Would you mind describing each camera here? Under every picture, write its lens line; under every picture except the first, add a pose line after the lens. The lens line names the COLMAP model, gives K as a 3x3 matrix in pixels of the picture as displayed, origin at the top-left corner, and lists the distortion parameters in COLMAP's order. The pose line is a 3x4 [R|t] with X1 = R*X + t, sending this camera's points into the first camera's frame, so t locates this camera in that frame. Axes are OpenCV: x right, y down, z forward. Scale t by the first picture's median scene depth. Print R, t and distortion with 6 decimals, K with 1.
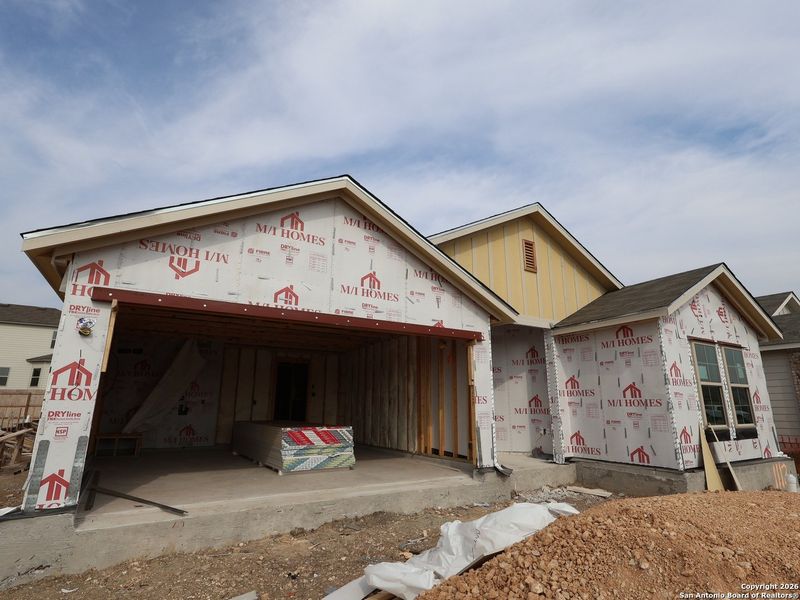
lens RADIAL K [[414.5, 0, 400.0], [0, 414.5, 300.0], [0, 0, 1]] dist [-0.005284, 0.000668]
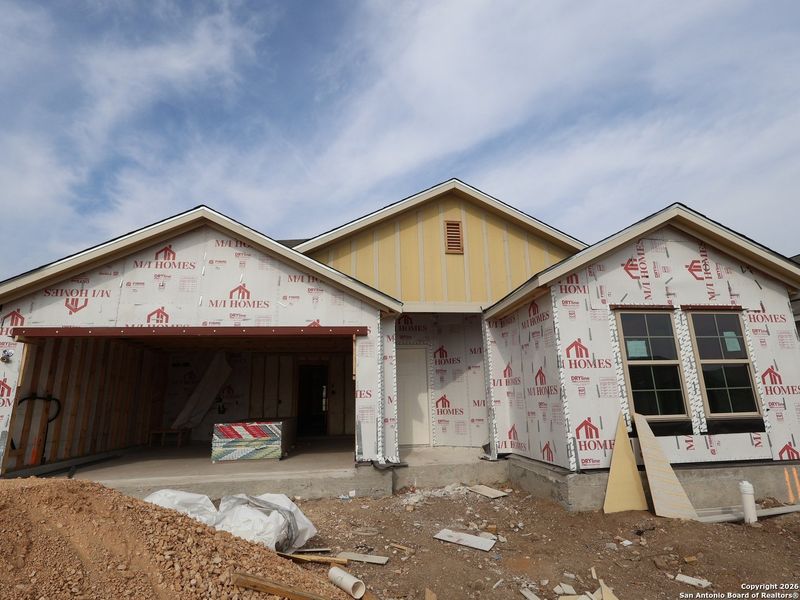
lens RADIAL K [[421.7, 0, 400.0], [0, 421.7, 300.0], [0, 0, 1]] dist [-0.000678, 0.000237]
pose [[0.918139, -0.120634, -0.377449, 0.694780], [0.125939, 0.991980, -0.010693, 0.037282], [0.375712, -0.037718, 0.925969, 0.096371]]
